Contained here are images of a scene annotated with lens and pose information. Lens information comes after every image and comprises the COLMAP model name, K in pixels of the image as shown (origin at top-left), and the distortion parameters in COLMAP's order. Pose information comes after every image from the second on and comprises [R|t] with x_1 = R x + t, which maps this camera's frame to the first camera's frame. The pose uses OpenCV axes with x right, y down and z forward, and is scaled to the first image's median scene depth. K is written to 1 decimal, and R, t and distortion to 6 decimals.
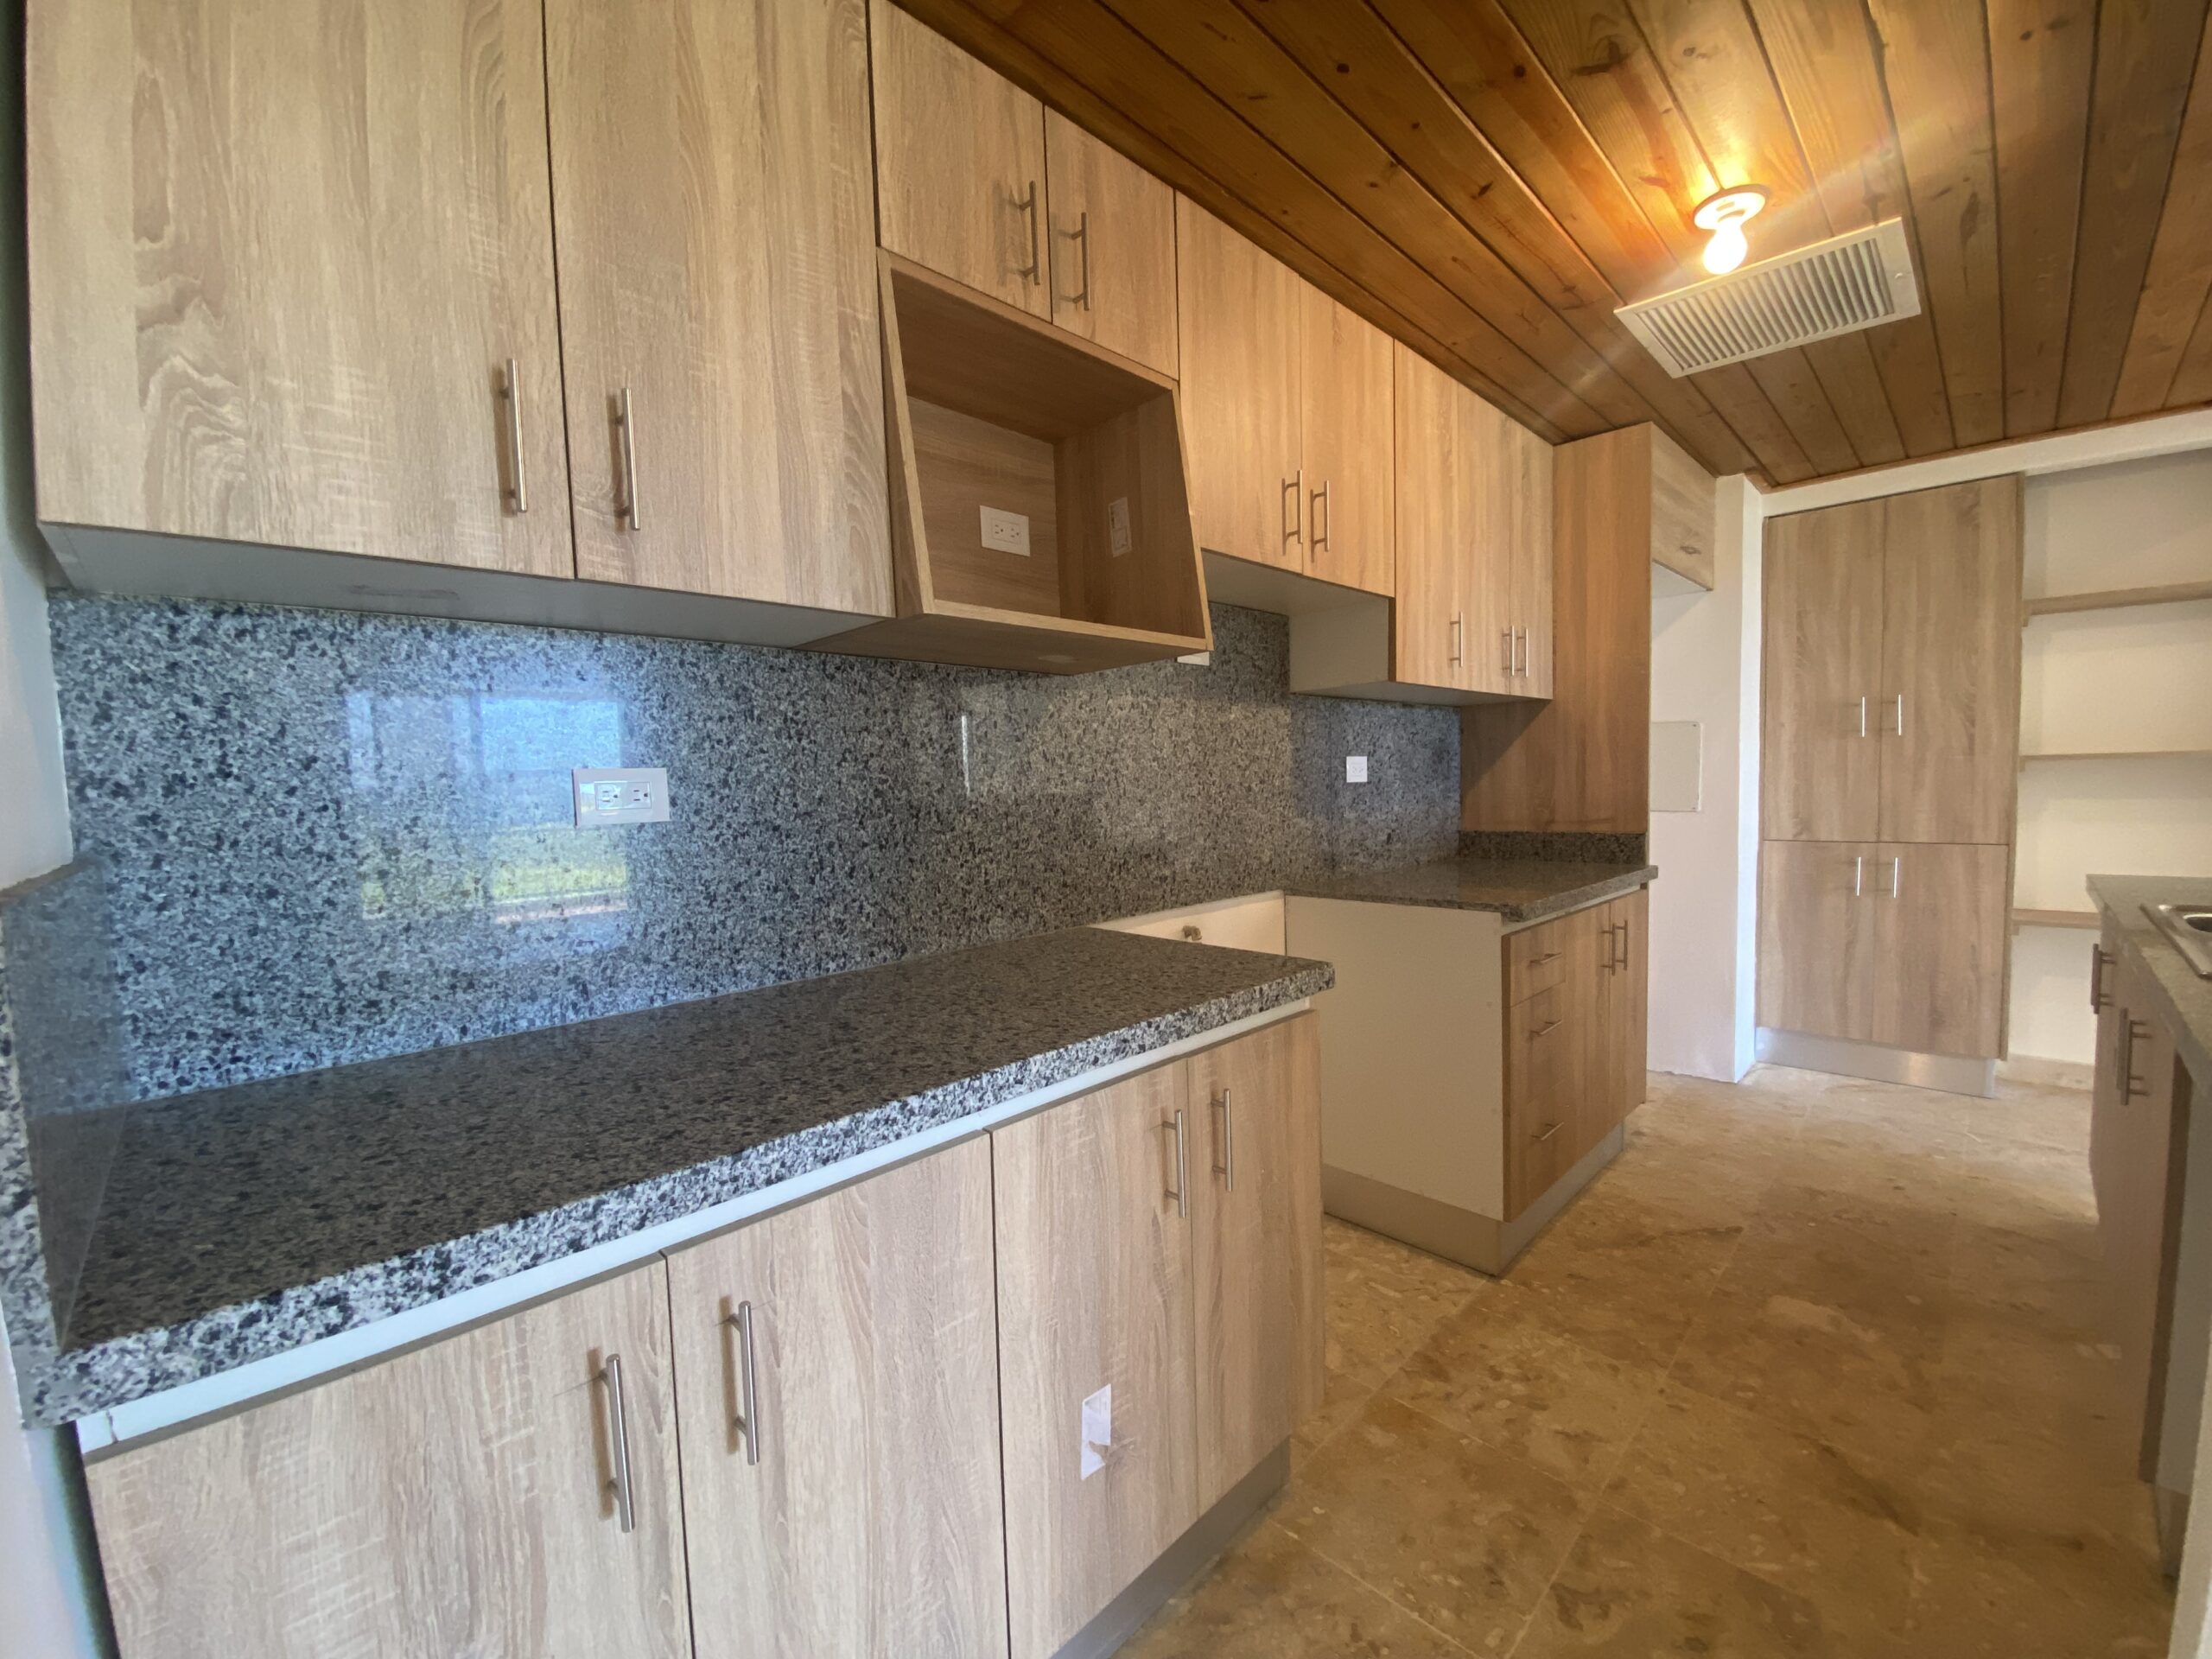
lens RADIAL K [[894.0, 0, 1095.7], [0, 894.0, 838.2], [0, 0, 1]] dist [0.013513, -0.016571]
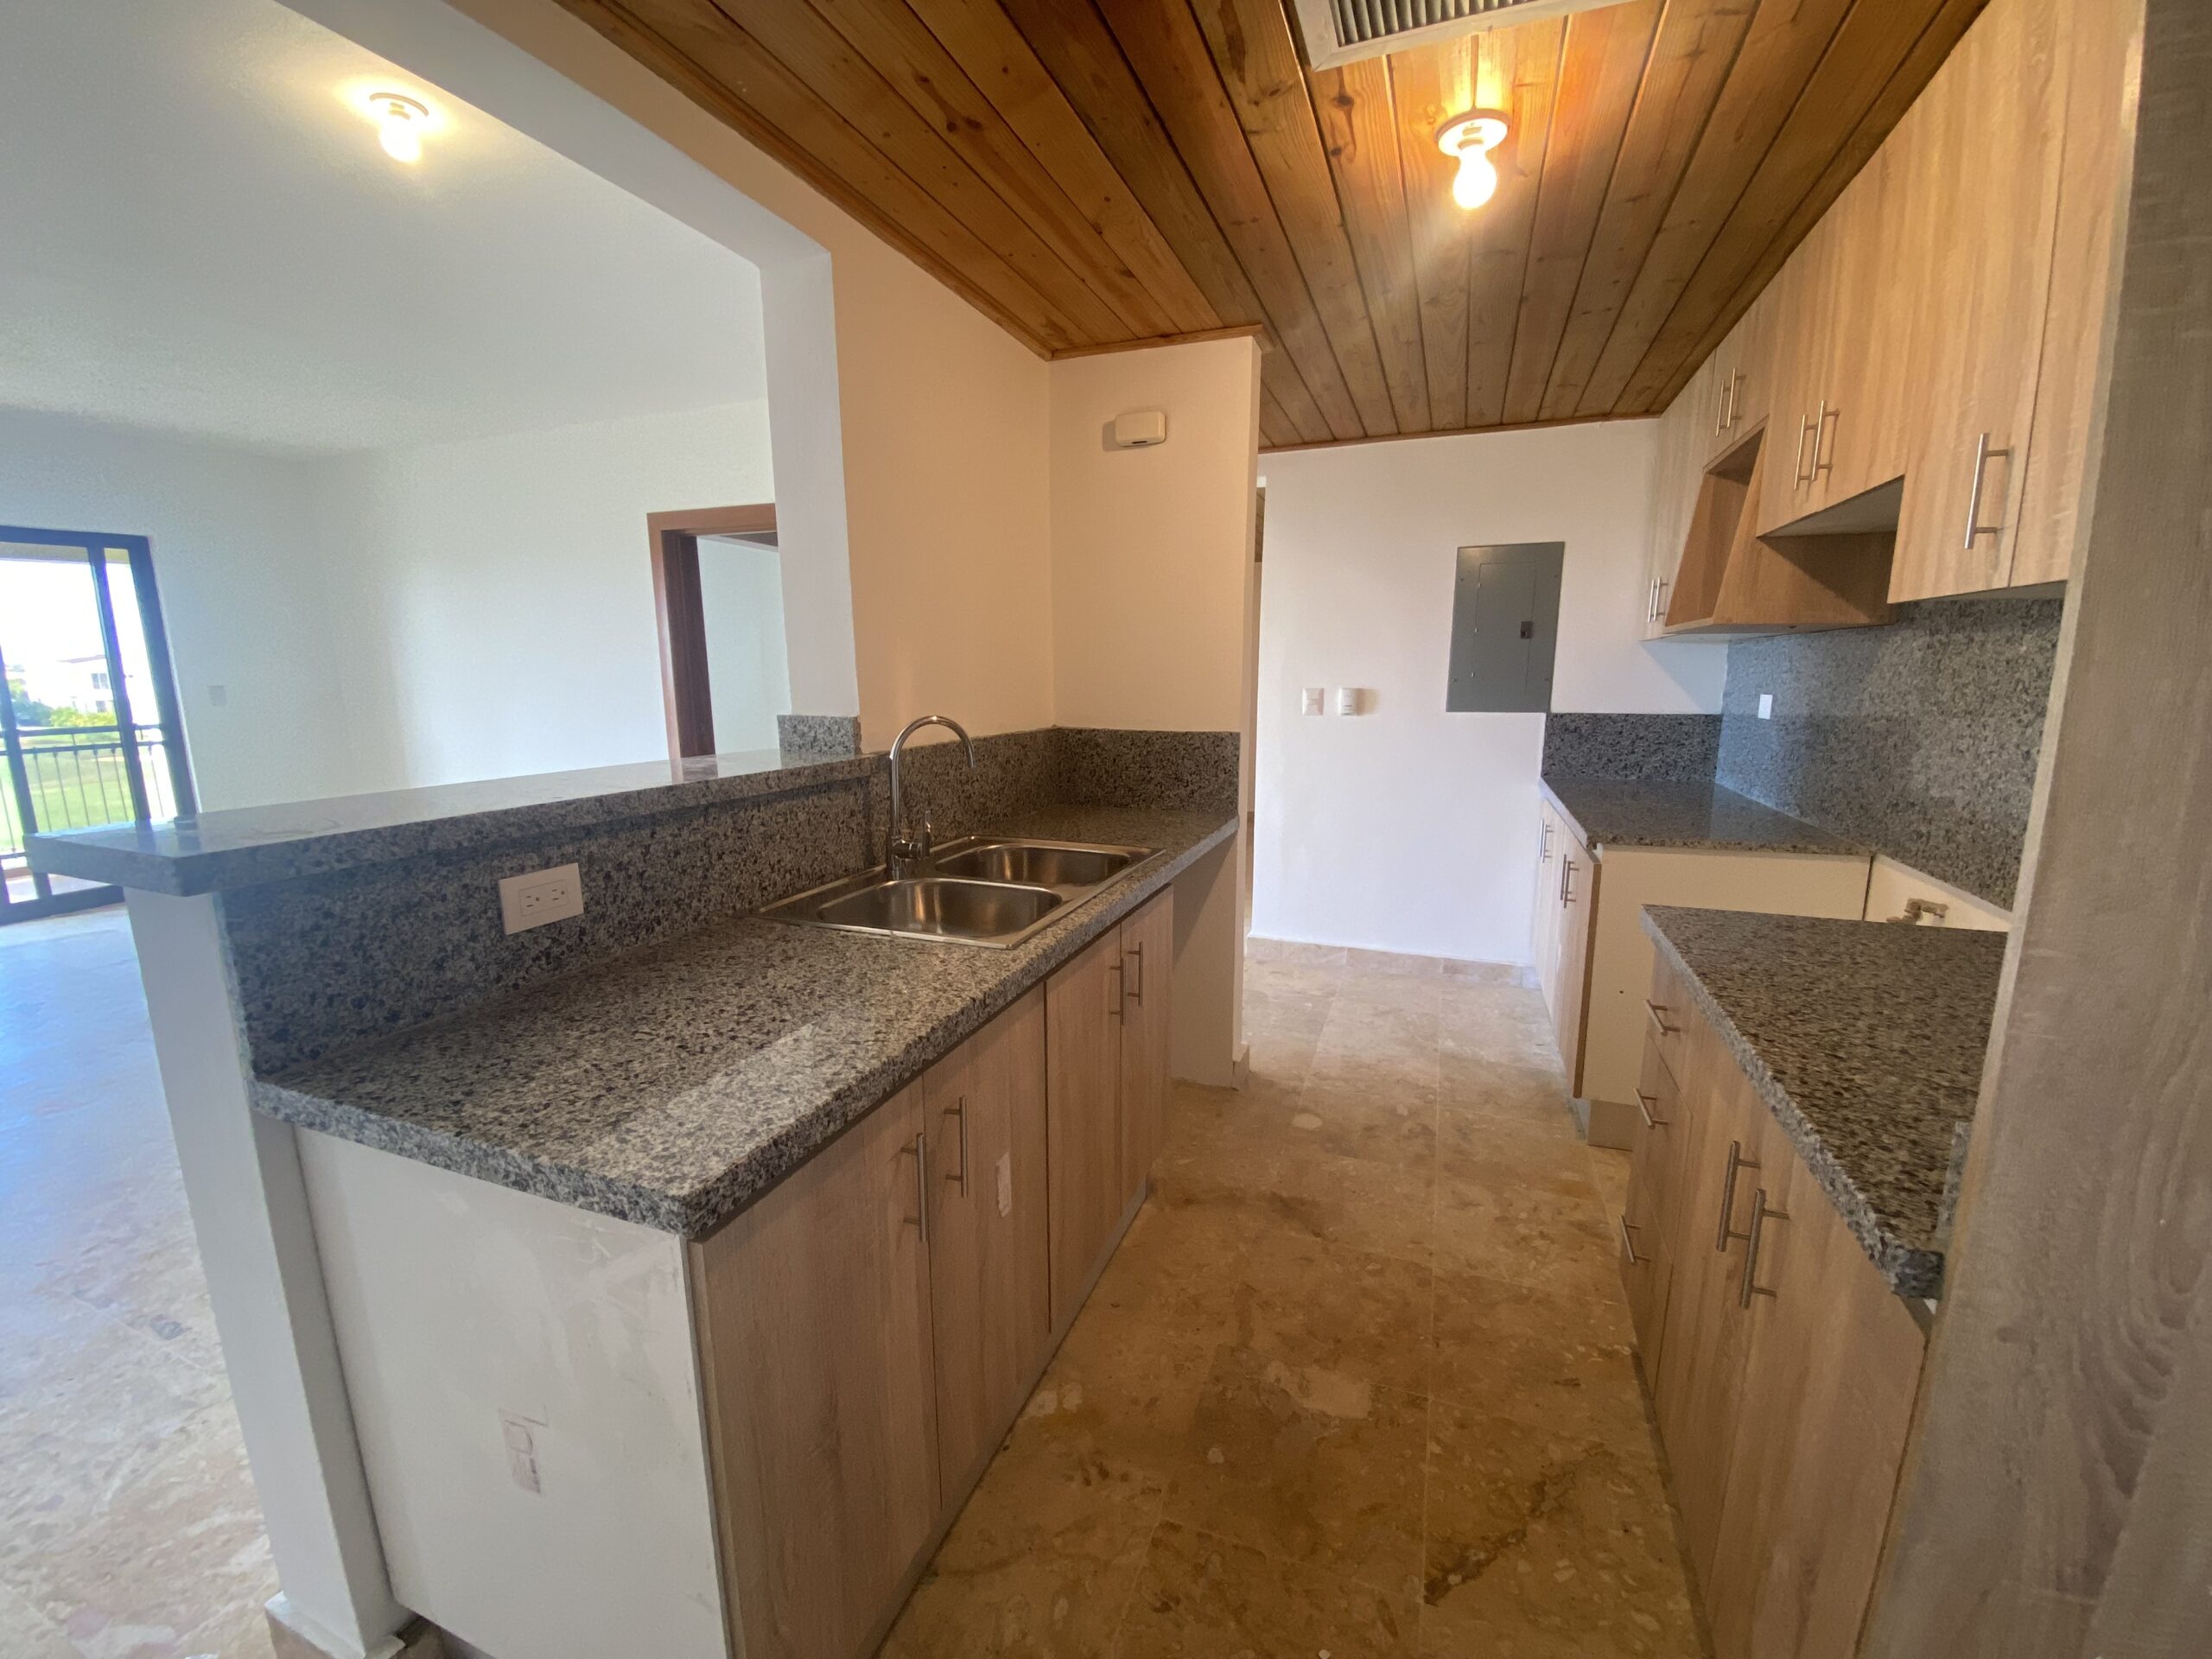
lens RADIAL K [[894.0, 0, 1110.2], [0, 894.0, 840.3], [0, 0, 1]] dist [0.013513, -0.016571]
pose [[-0.907217, 0.109441, -0.406178, 0.922369], [0.003938, 0.967732, 0.251950, -0.140497], [0.420646, 0.226974, -0.878374, 1.113690]]
